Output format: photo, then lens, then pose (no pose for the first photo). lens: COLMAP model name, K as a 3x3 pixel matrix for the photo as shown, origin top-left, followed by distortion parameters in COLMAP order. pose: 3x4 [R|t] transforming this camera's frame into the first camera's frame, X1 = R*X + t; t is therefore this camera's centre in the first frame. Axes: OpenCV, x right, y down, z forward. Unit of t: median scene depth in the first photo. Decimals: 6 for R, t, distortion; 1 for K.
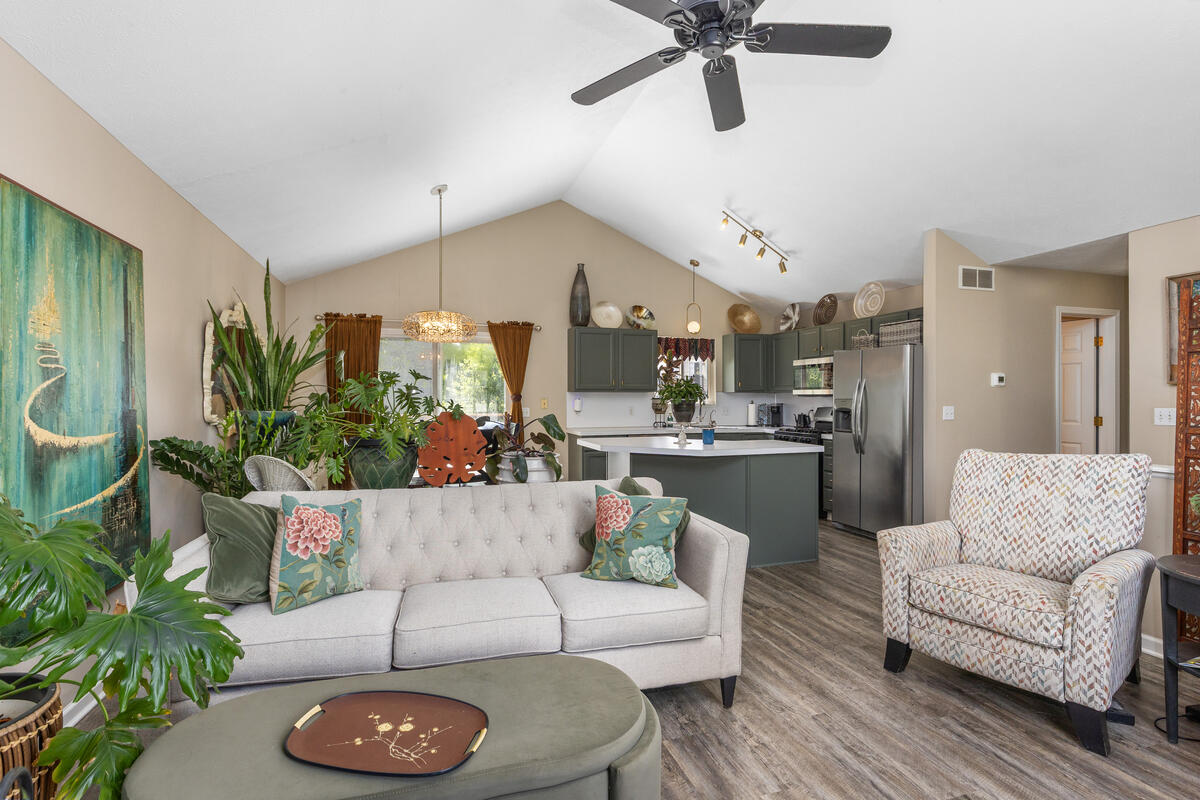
lens RADIAL K [[555.7, 0, 600.9], [0, 555.7, 403.7], [0, 0, 1]] dist [0.001008, 0.000588]
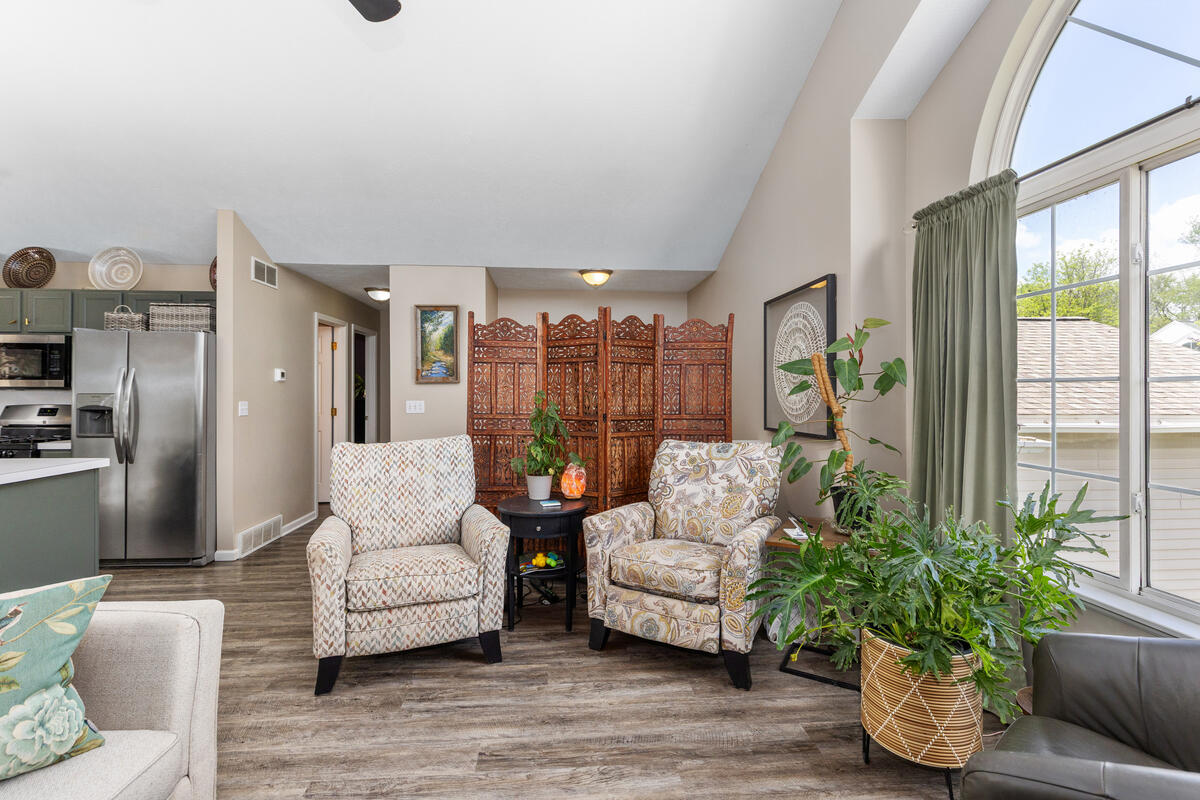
lens RADIAL K [[542.3, 0, 588.8], [0, 542.3, 393.4], [0, 0, 1]] dist [0.003799, -0.000271]
pose [[0.246784, -0.001693, 0.969069, -0.104724], [0.007295, 0.999973, -0.000111, -0.003780], [-0.969043, 0.007097, 0.246789, 0.158920]]
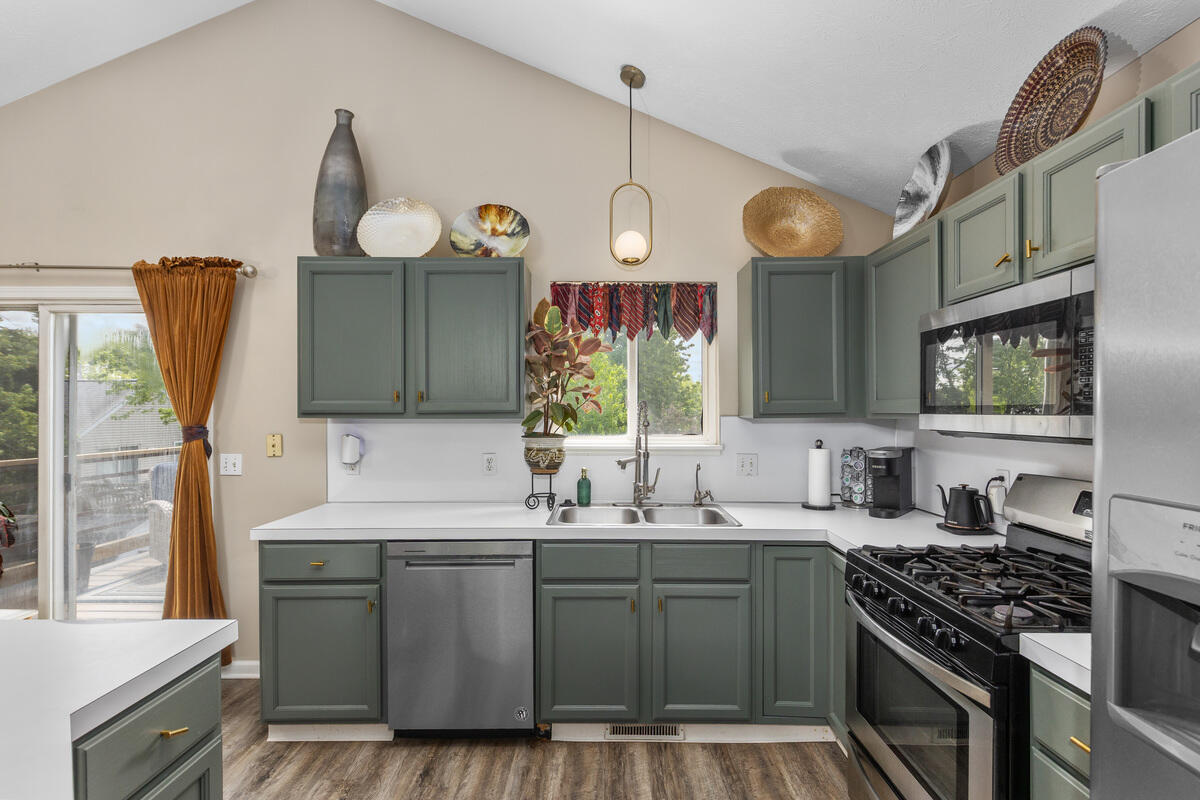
lens RADIAL K [[542.3, 0, 612.7], [0, 542.3, 412.2], [0, 0, 1]] dist [0.003799, -0.000271]
pose [[0.951701, -0.001490, -0.307024, 0.333393], [-0.002015, 0.999936, -0.011101, -0.026182], [0.307021, 0.011184, 0.951637, 0.803283]]
